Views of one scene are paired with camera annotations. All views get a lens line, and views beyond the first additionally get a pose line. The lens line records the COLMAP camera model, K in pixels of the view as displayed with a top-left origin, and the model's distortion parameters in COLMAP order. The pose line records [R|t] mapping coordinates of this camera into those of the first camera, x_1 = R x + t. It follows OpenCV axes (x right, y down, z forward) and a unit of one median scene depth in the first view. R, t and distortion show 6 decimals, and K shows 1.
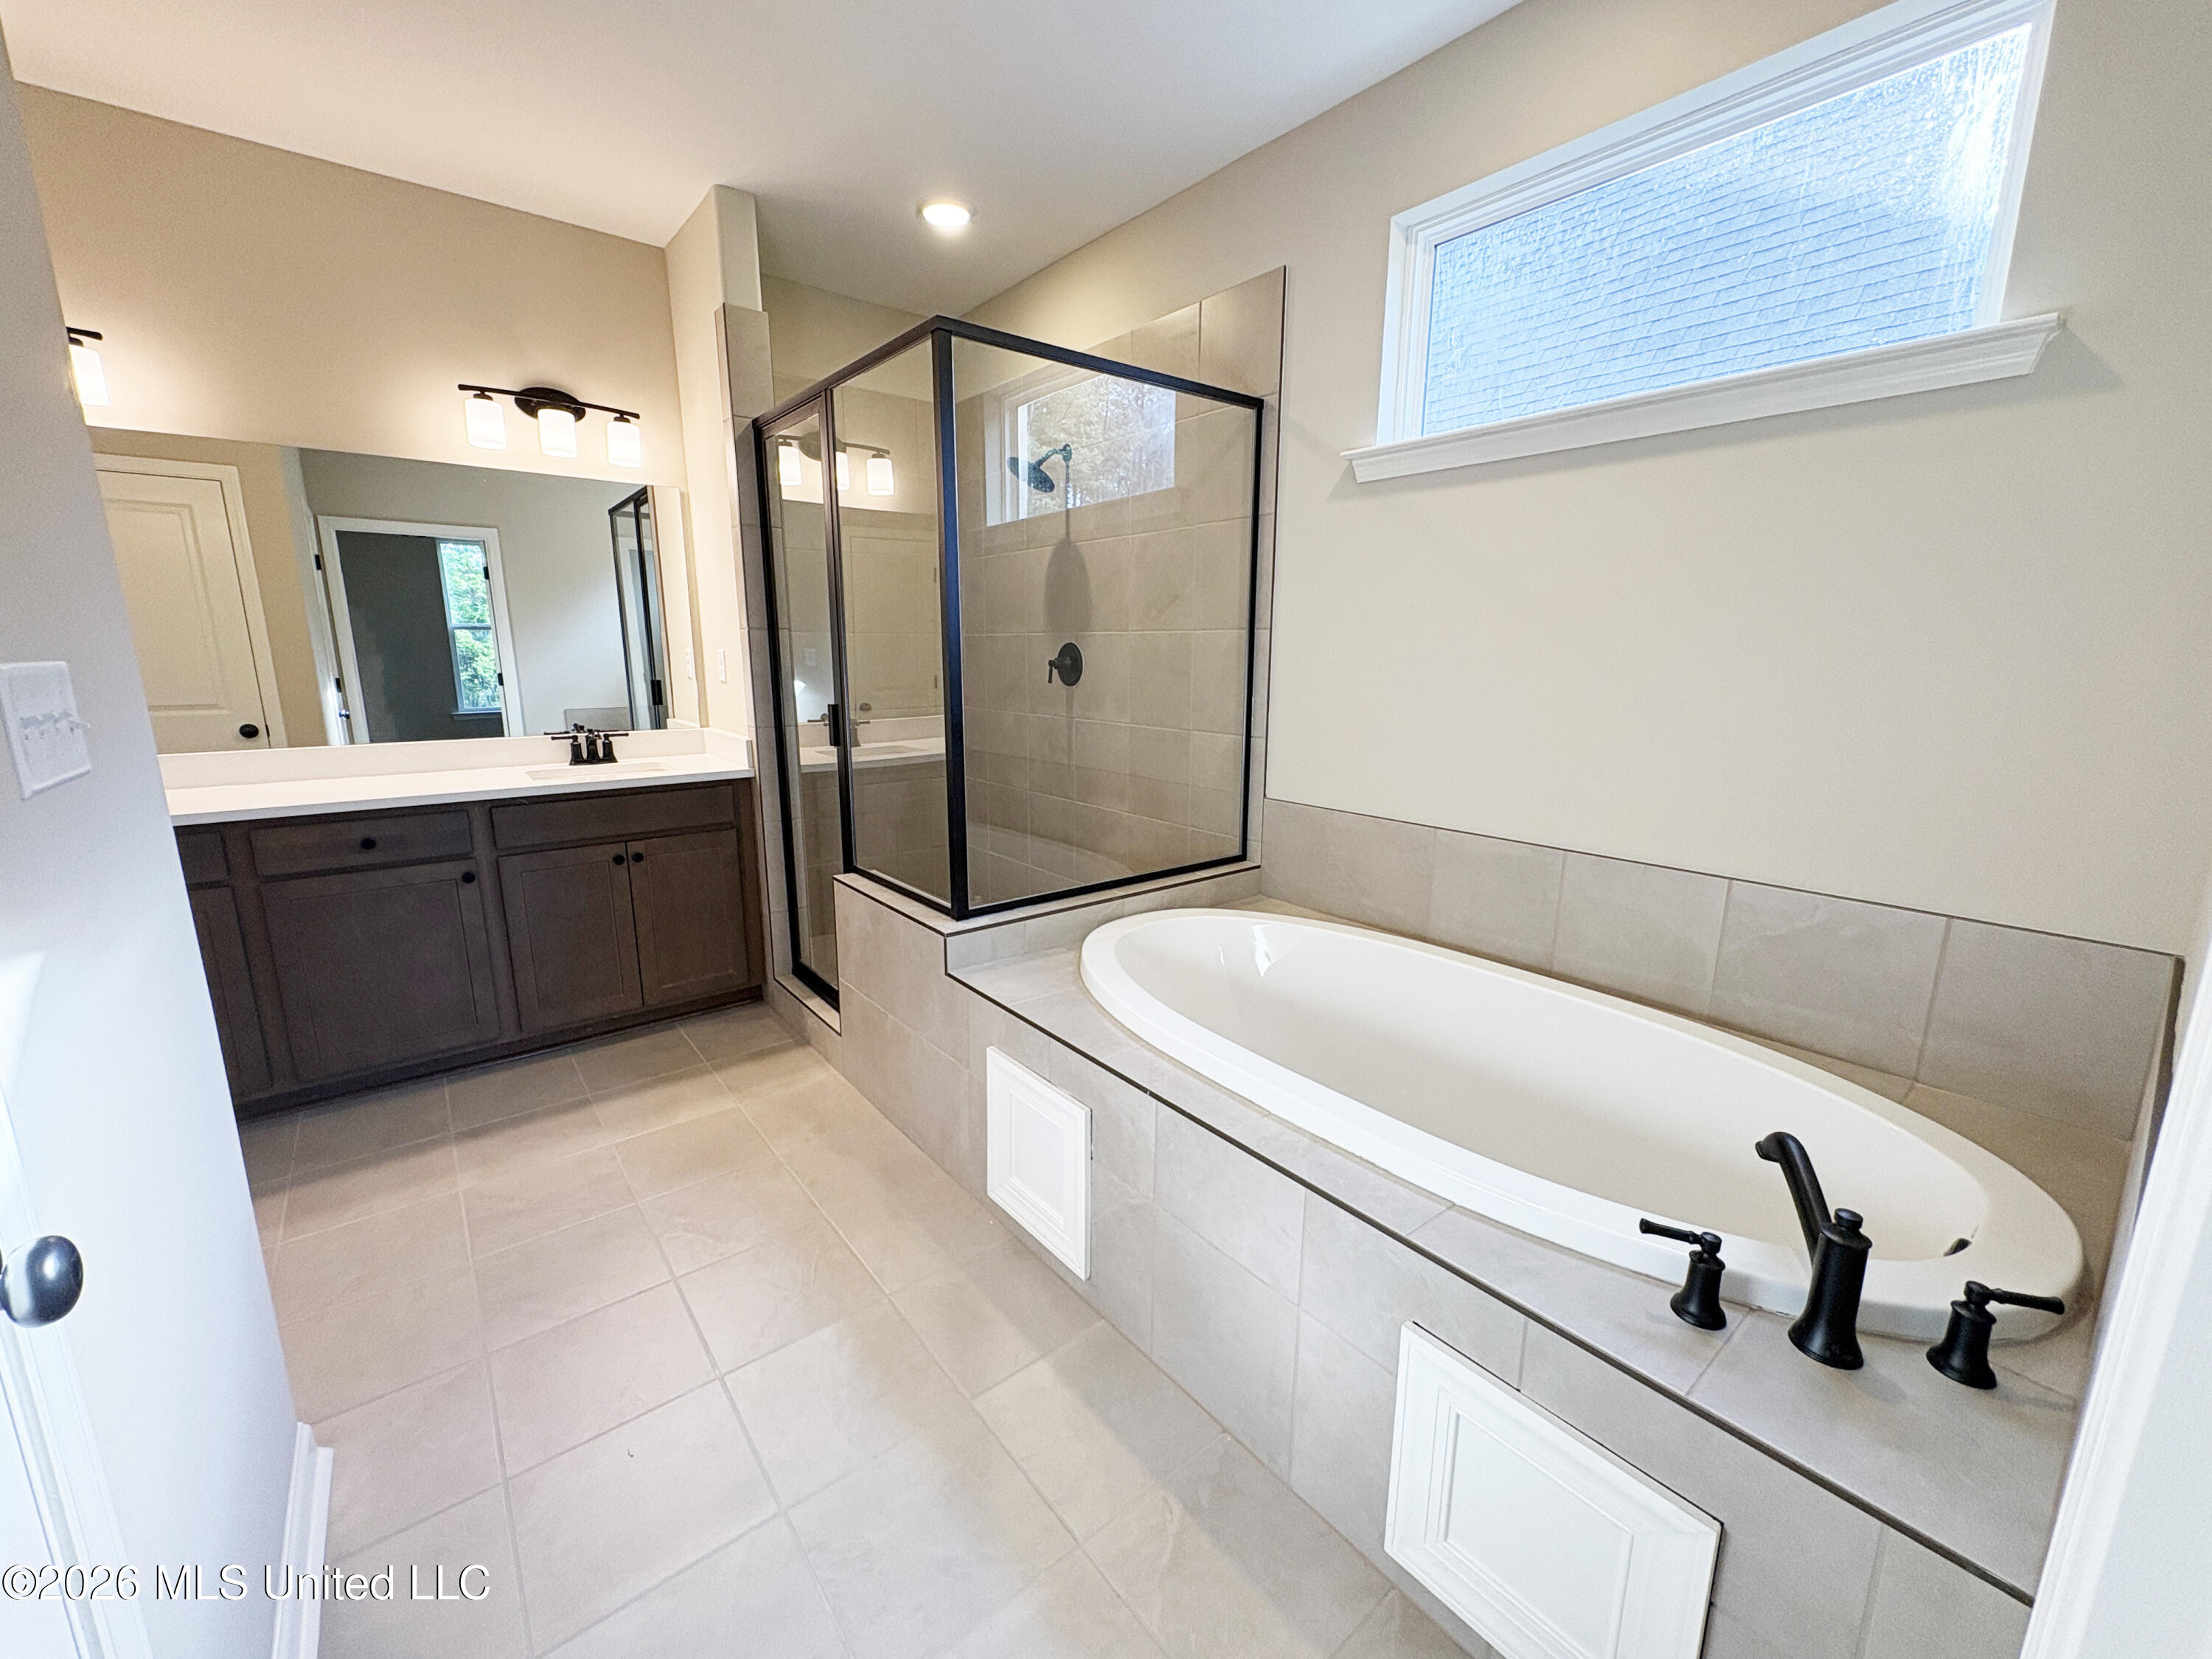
lens RADIAL K [[885.6, 0, 1096.6], [0, 885.6, 828.1], [0, 0, 1]] dist [-0.000051, 0.000623]
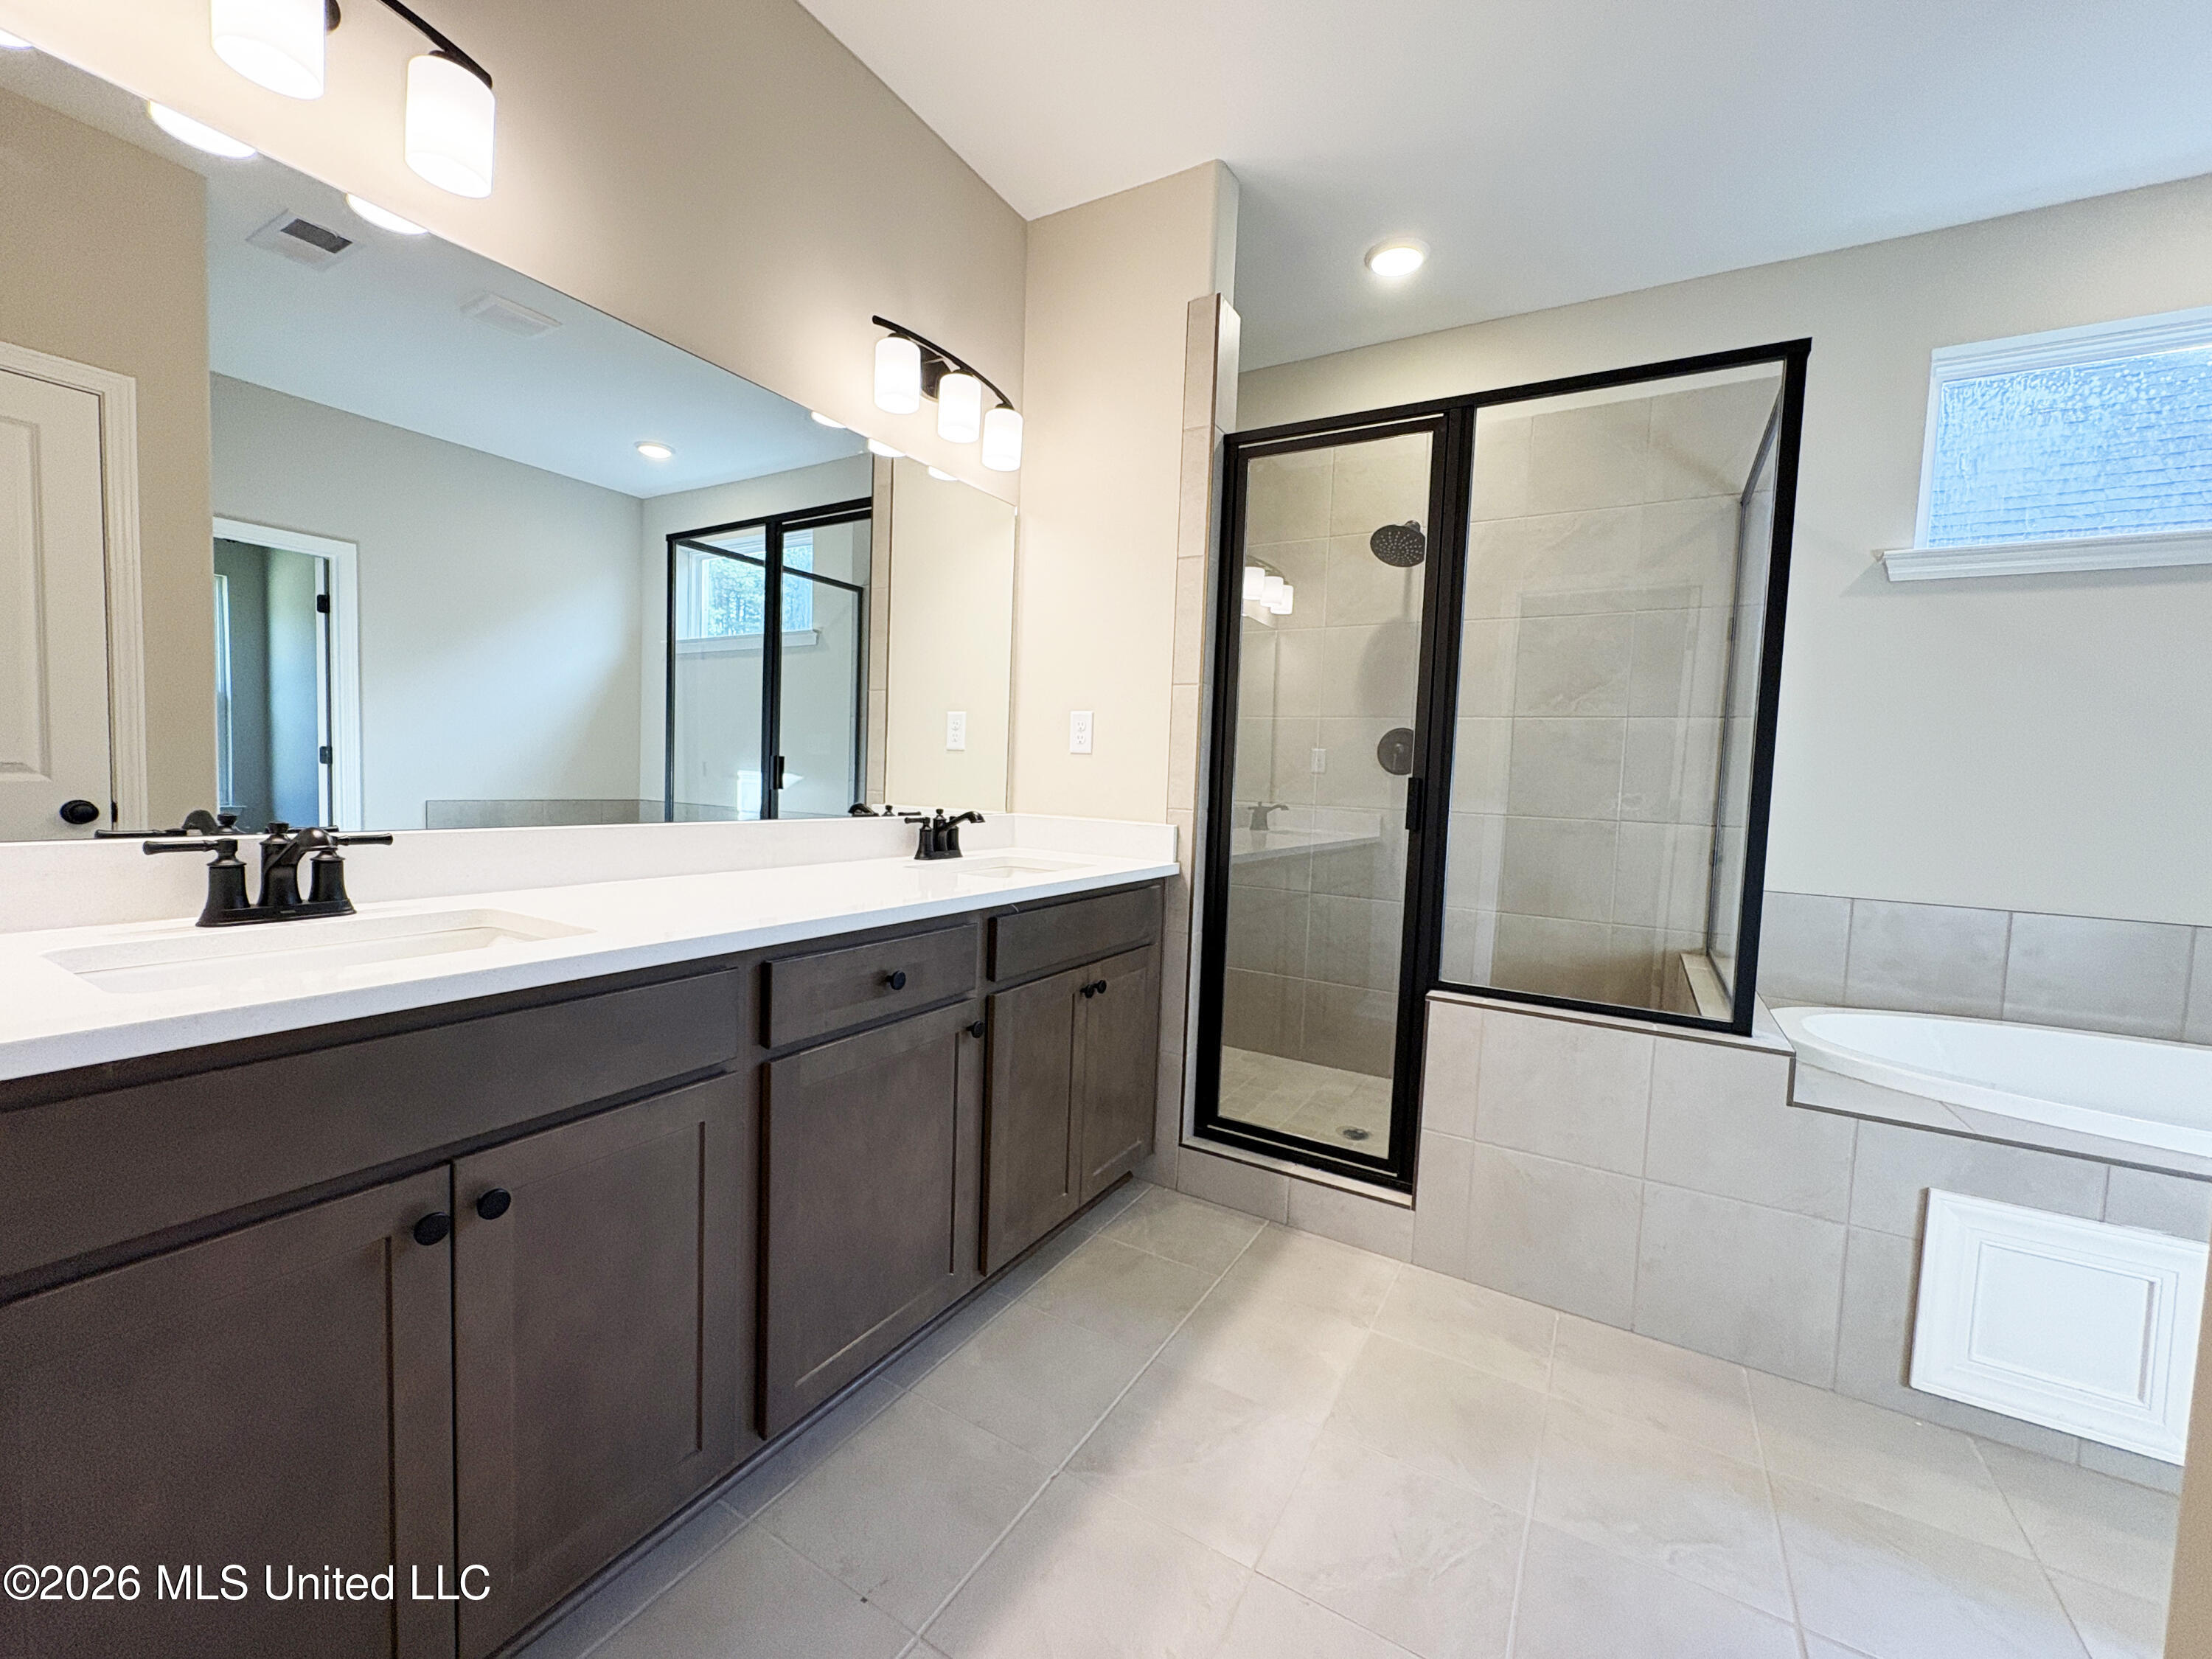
lens RADIAL K [[885.6, 0, 1106.5], [0, 885.6, 833.0], [0, 0, 1]] dist [-0.000051, 0.000623]
pose [[0.933686, 0.010814, 0.357930, -0.849500], [0.035804, 0.991716, -0.123360, -0.001632], [-0.356299, 0.127995, 0.925564, 0.365345]]
